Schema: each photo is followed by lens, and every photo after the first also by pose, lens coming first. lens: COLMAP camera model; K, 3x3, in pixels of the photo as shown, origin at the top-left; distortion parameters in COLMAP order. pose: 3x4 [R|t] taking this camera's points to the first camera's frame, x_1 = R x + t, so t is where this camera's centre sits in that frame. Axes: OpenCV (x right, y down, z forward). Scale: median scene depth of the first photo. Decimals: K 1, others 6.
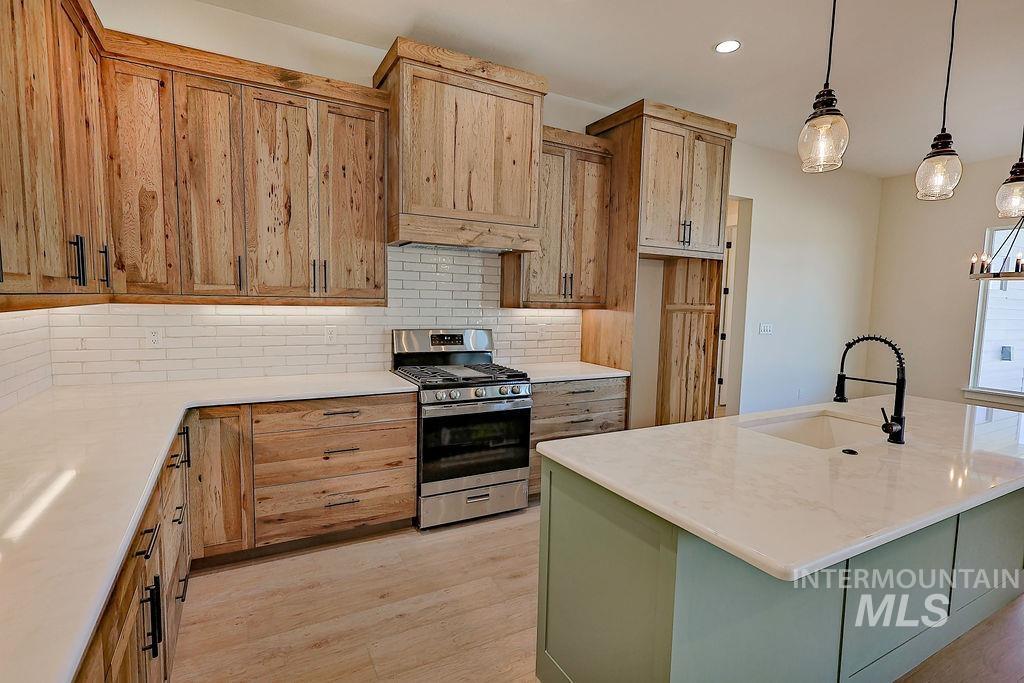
lens RADIAL K [[499.3, 0, 511.3], [0, 499.3, 345.7], [0, 0, 1]] dist [-0.000718, 0.000286]
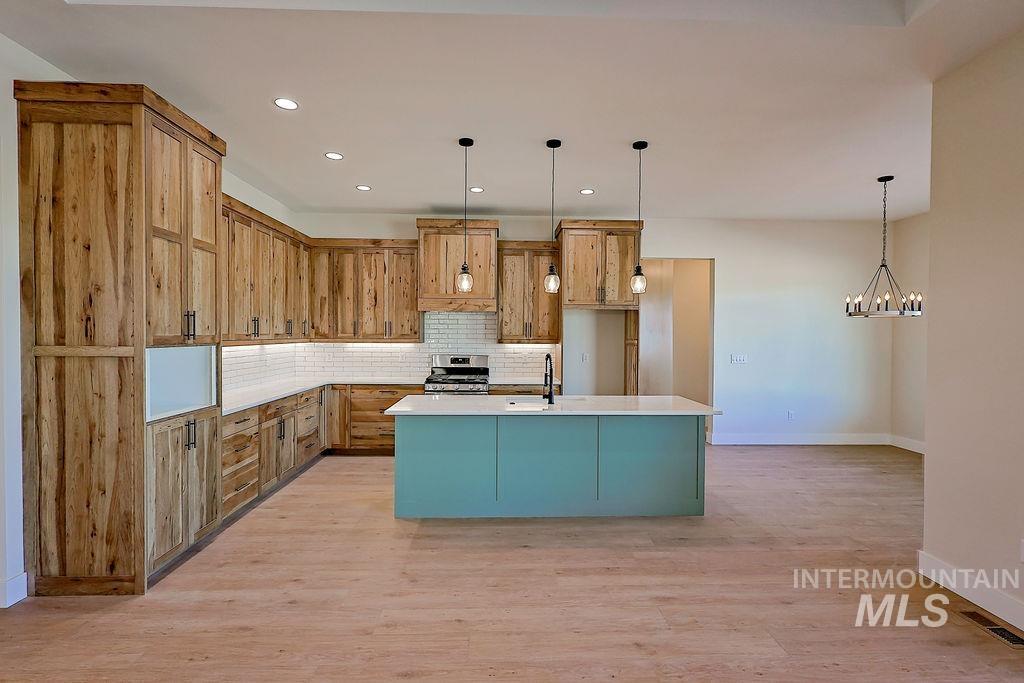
lens RADIAL K [[498.9, 0, 512.0], [0, 498.9, 341.5], [0, 0, 1]] dist [-0.001996, -0.000170]
pose [[0.894275, -0.008883, -0.447429, 1.061069], [-0.028408, 0.996660, -0.076564, 0.064306], [0.446614, 0.081180, 0.891036, -0.672612]]
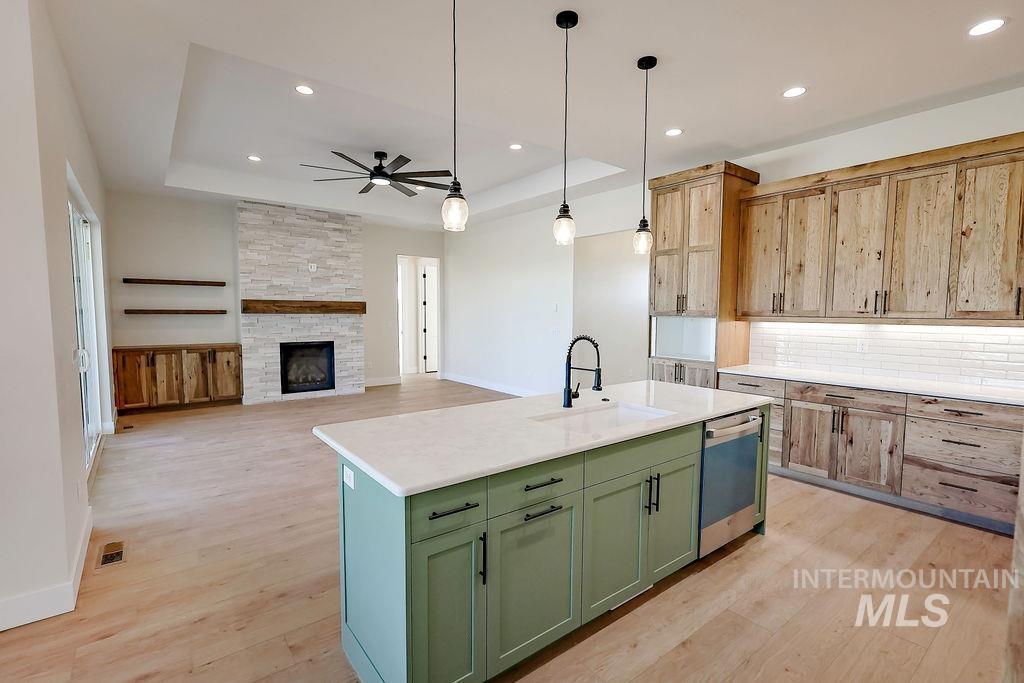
lens RADIAL K [[470.8, 0, 512.9], [0, 470.8, 345.9], [0, 0, 1]] dist [0.000228, 0.000358]
pose [[-0.985847, -0.016349, -0.166851, 0.782255], [-0.043761, 0.985825, 0.161968, -0.134427], [0.161838, 0.166978, -0.972588, 1.542531]]
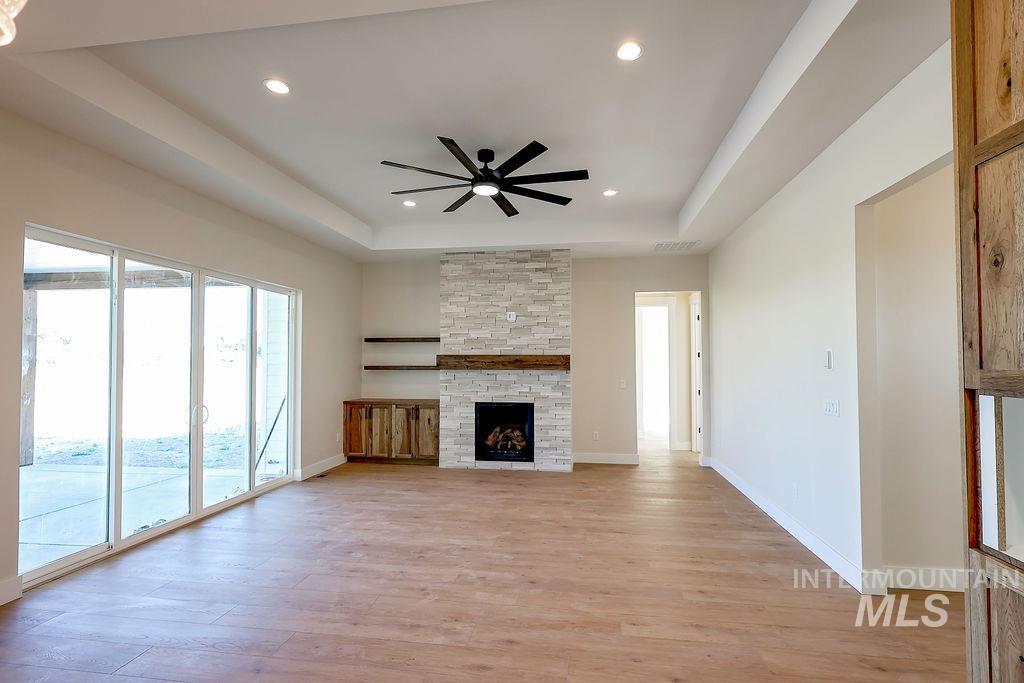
lens RADIAL K [[472.3, 0, 518.1], [0, 472.3, 350.2], [0, 0, 1]] dist [0.001236, 0.000109]
pose [[-0.801626, -0.006631, 0.597789, 0.058331], [0.038213, 0.997325, 0.062306, -0.069037], [-0.596603, 0.072789, -0.799229, 0.535017]]
